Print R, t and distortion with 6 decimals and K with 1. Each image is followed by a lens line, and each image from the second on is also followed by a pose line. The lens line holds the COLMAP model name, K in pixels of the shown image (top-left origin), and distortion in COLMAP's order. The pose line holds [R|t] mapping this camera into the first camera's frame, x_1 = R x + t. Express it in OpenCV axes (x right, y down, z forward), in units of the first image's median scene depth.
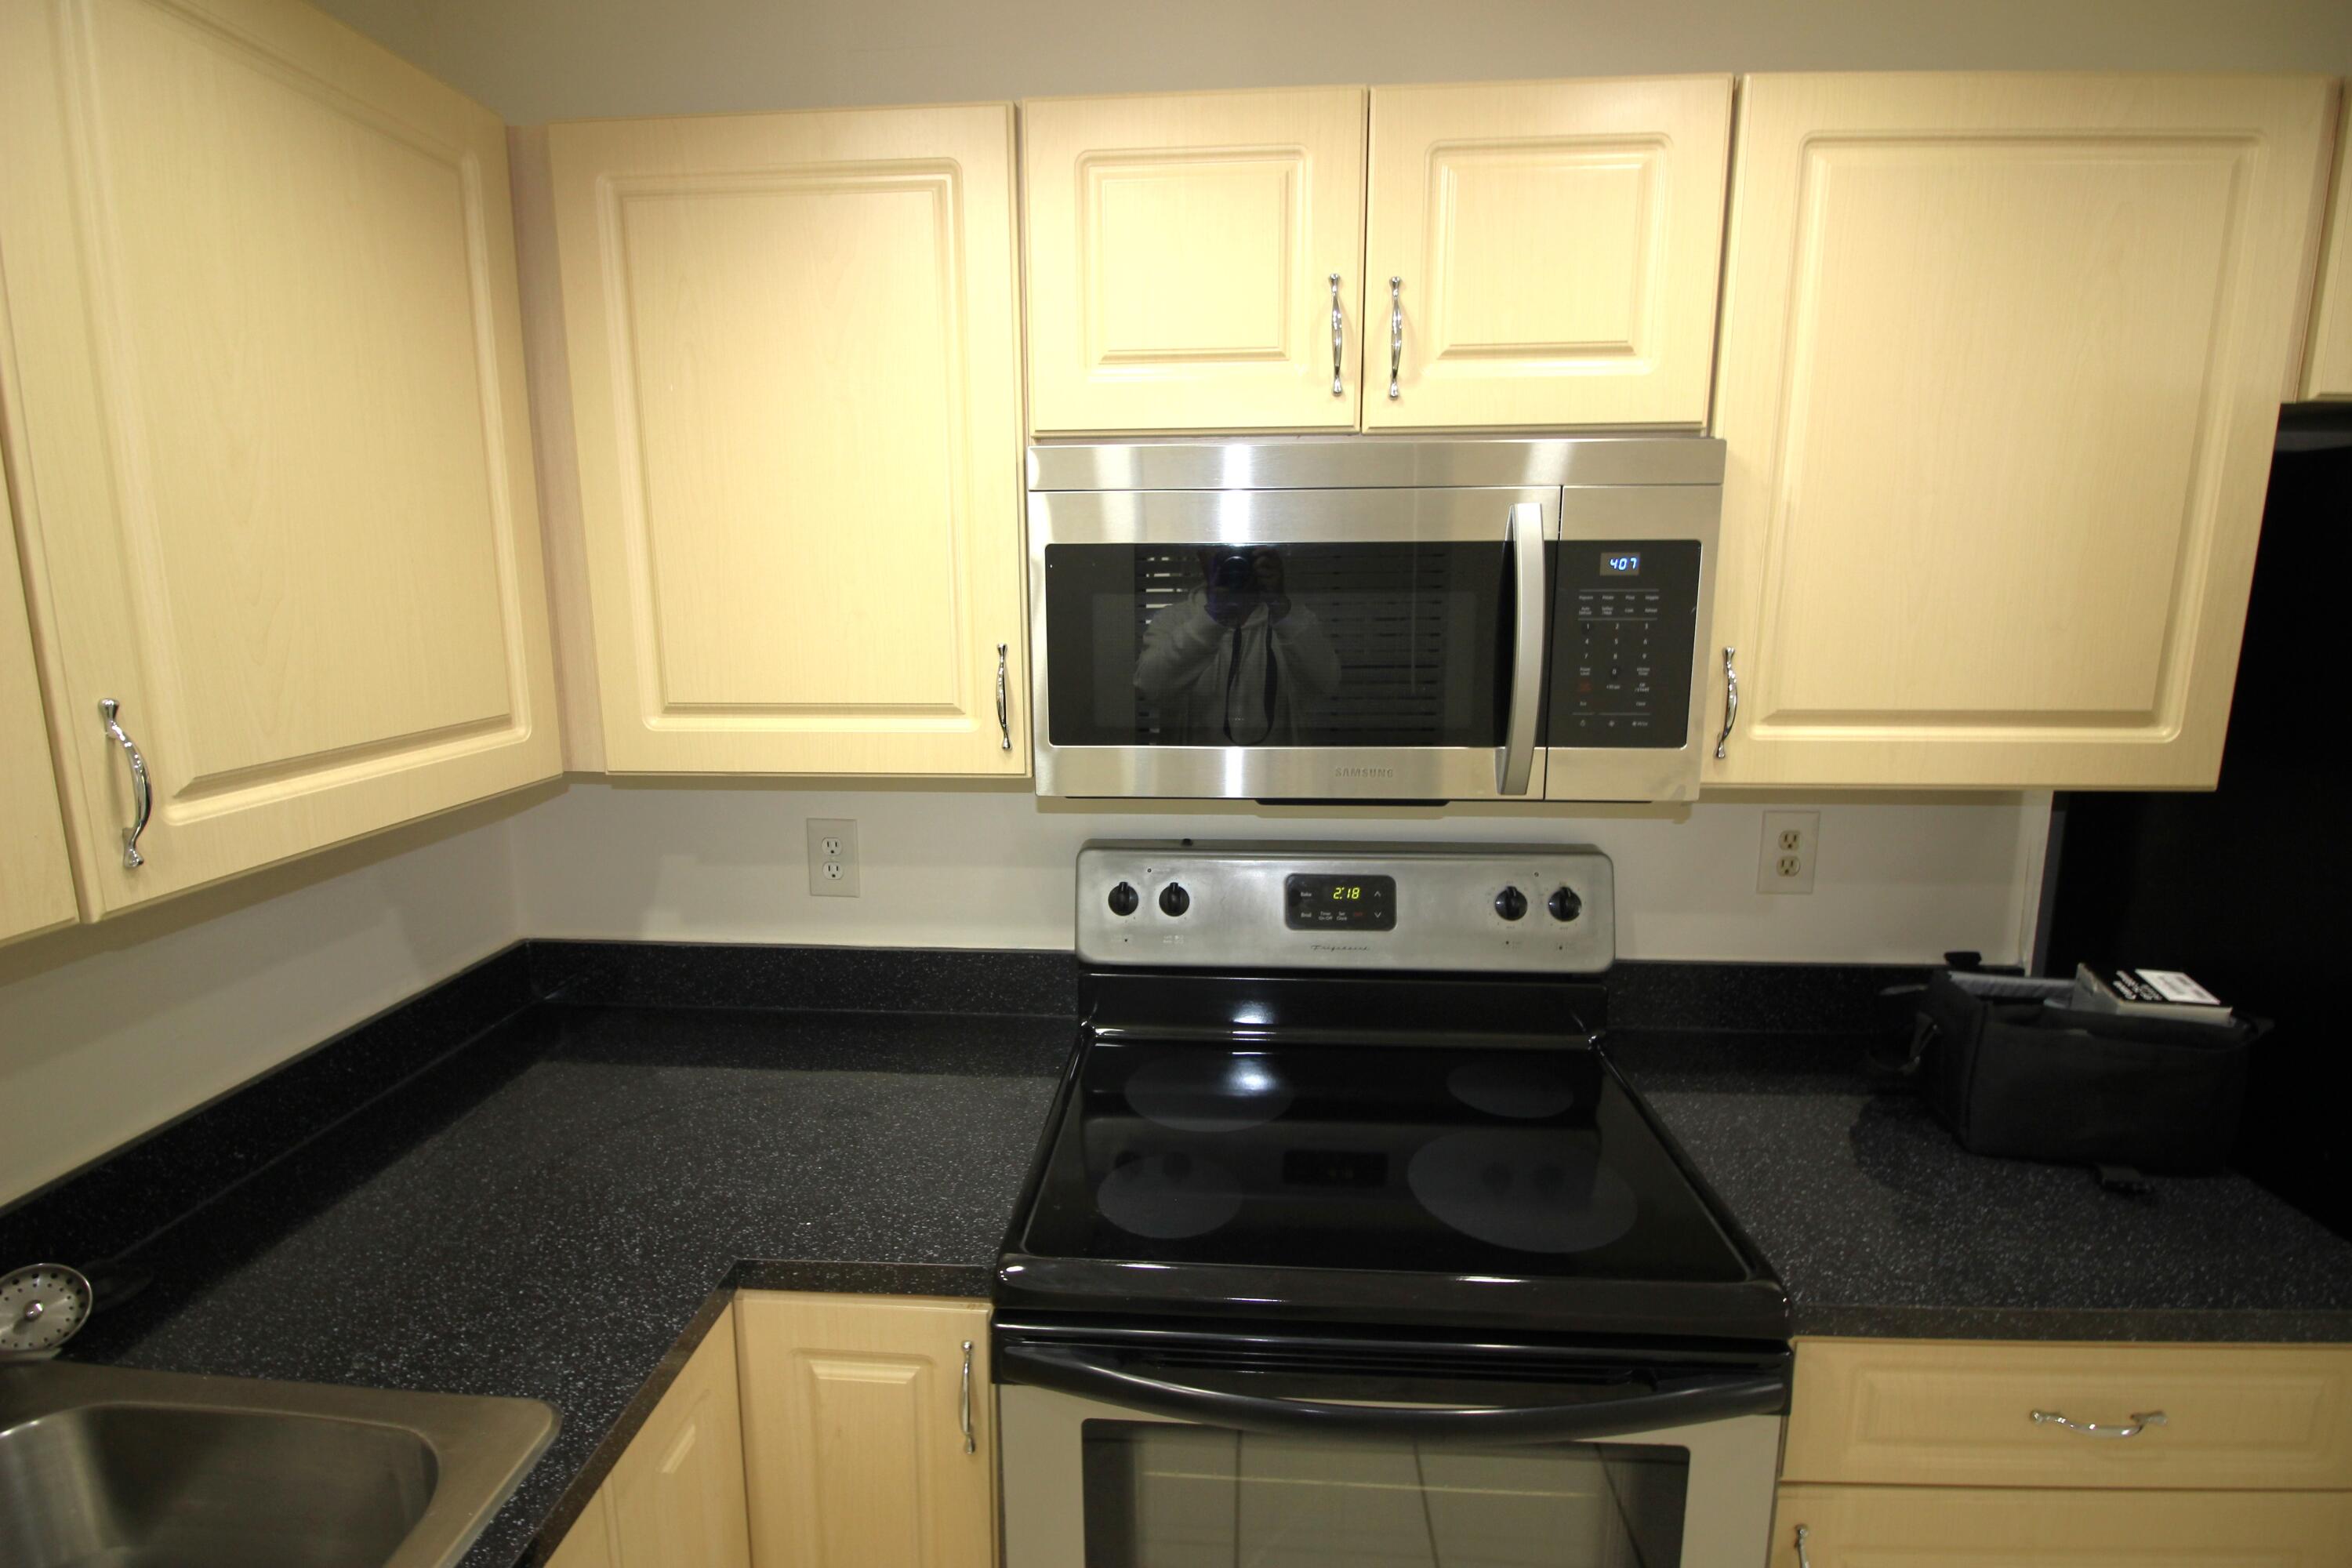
lens RADIAL K [[1086.6, 0, 1169.0], [0, 1086.6, 765.9], [0, 0, 1]] dist [-0.009161, -0.009589]
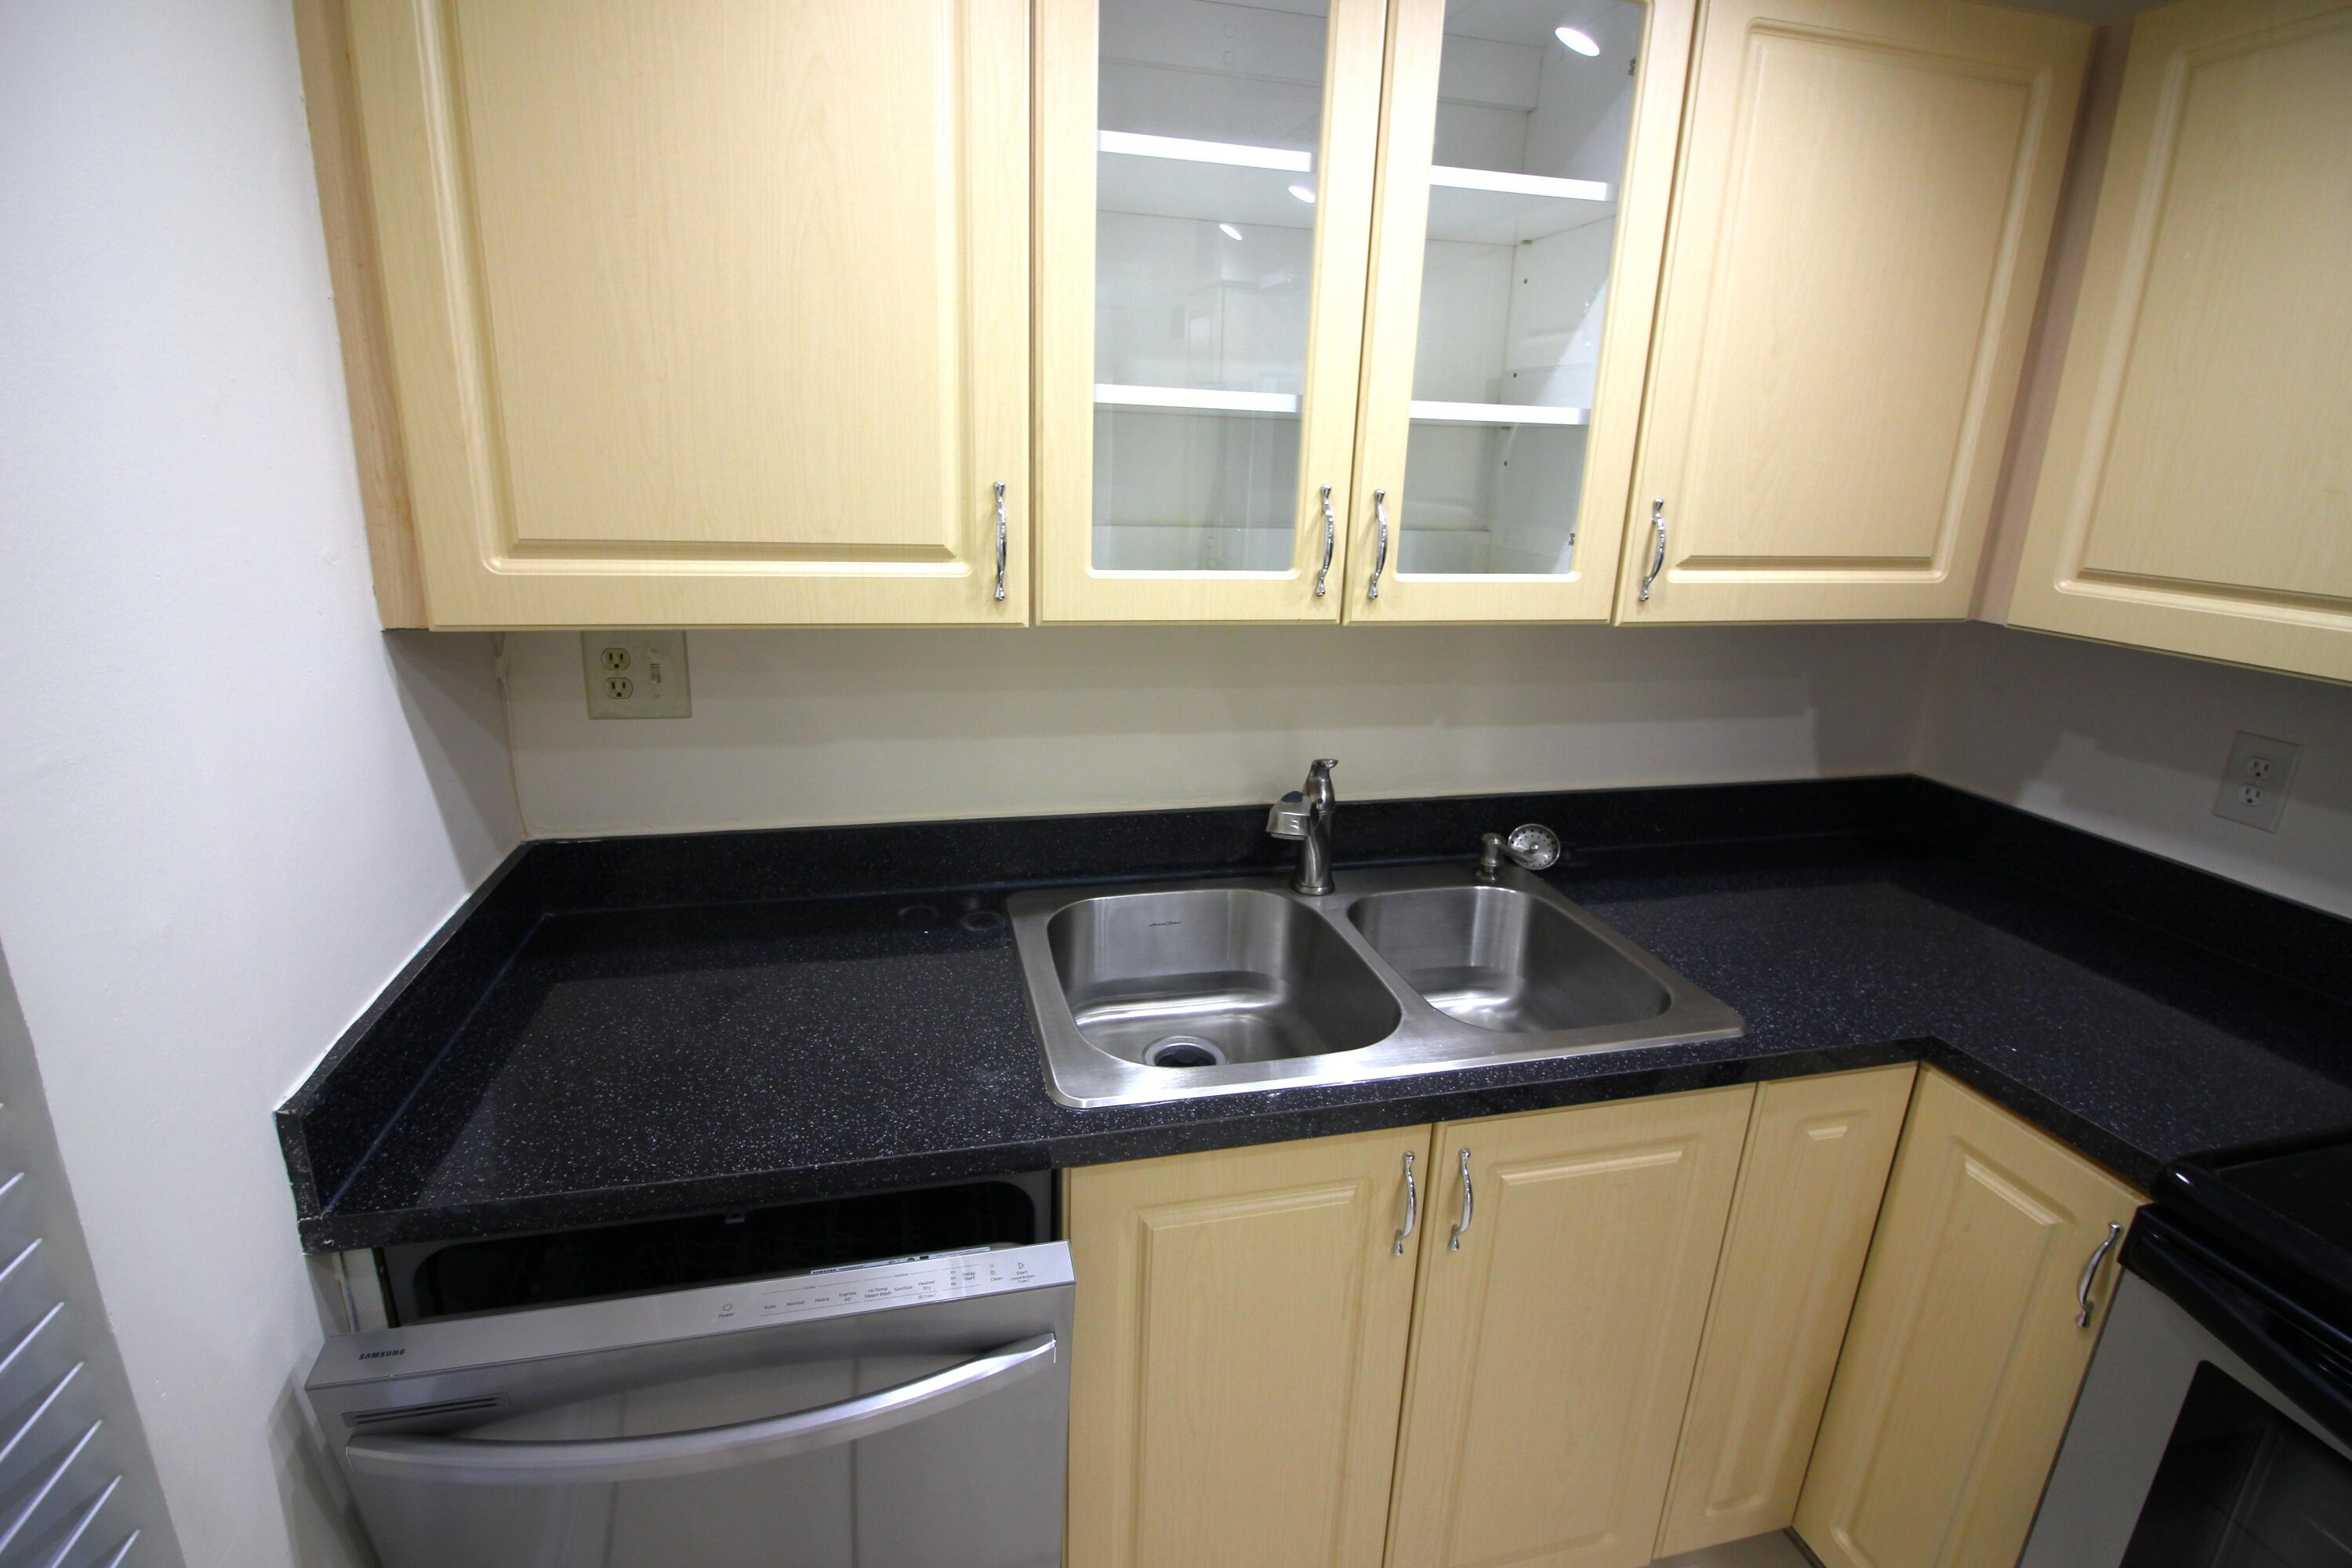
lens RADIAL K [[1086.6, 0, 1162.8], [0, 1086.6, 765.4], [0, 0, 1]] dist [-0.009161, -0.009589]
pose [[0.293501, 0.272263, -0.916368, 0.313432], [-0.194023, 0.955599, 0.221776, 0.075061], [0.936062, 0.112705, 0.333295, -0.180850]]
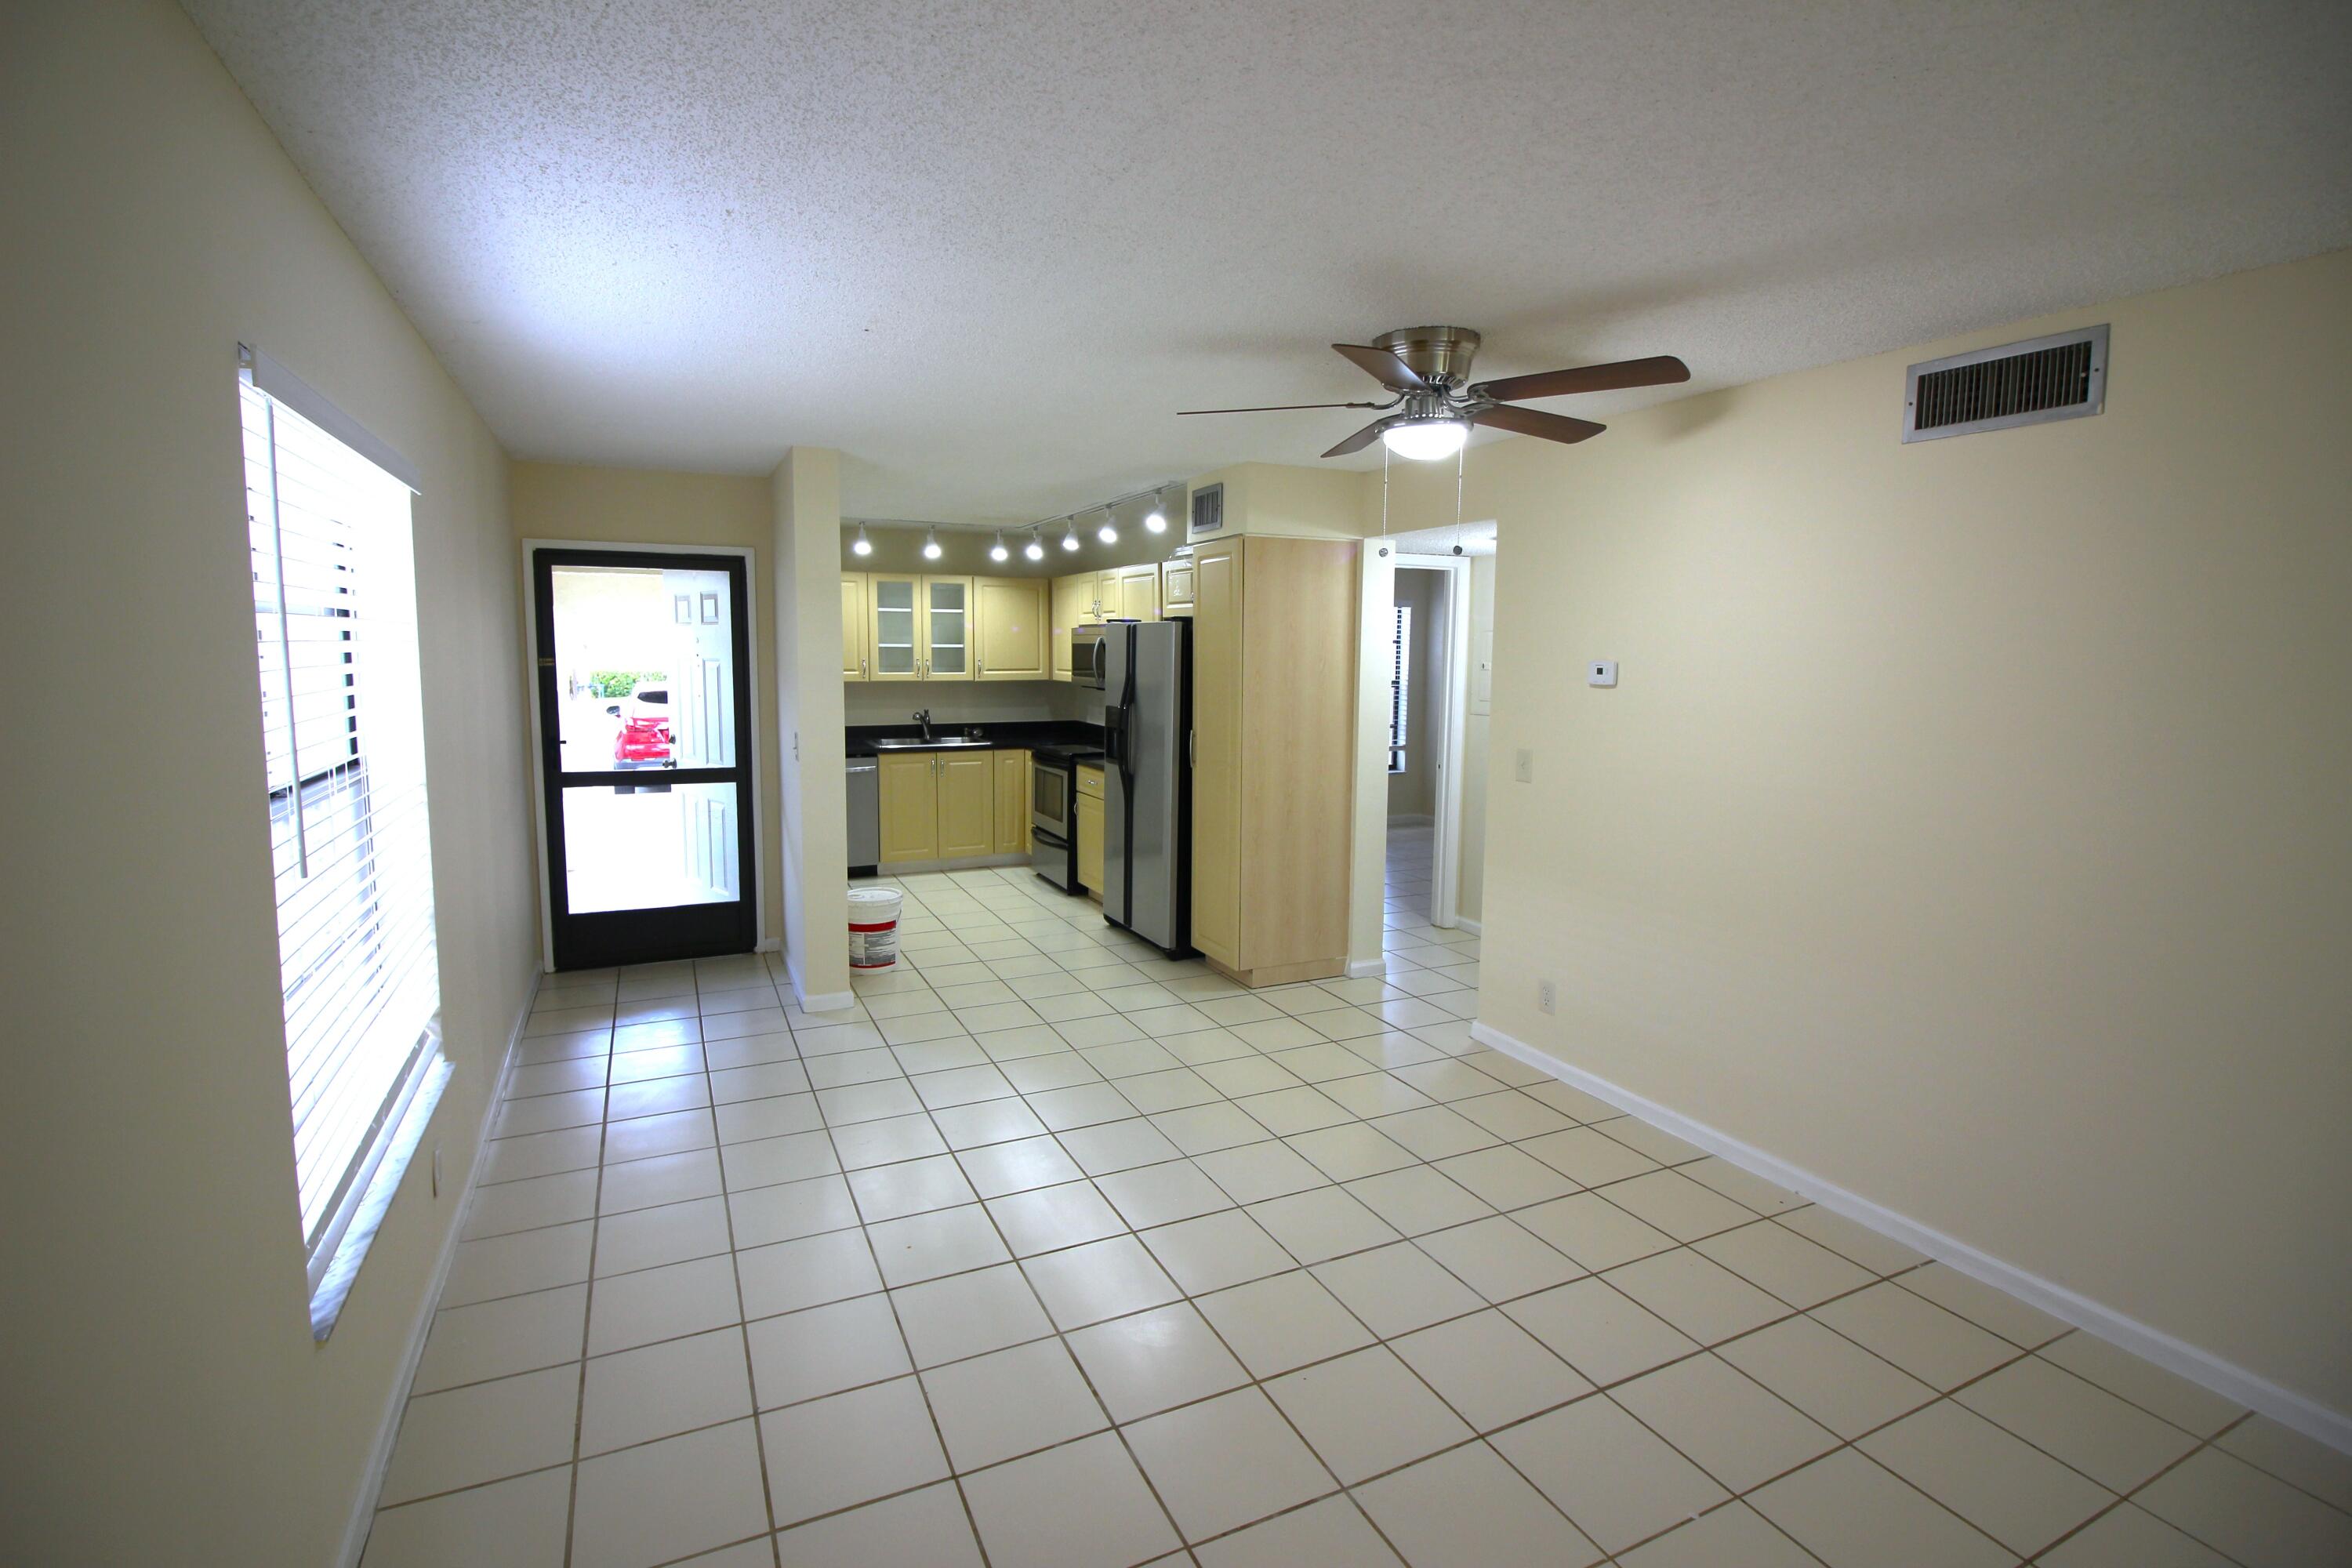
lens RADIAL K [[1086.6, 0, 1173.2], [0, 1086.6, 776.6], [0, 0, 1]] dist [-0.009161, -0.009589]
pose [[0.491177, 0.110769, -0.863988, 5.727829], [-0.160049, 0.986471, 0.035484, 0.240266], [0.856230, 0.120852, 0.502260, -1.571036]]
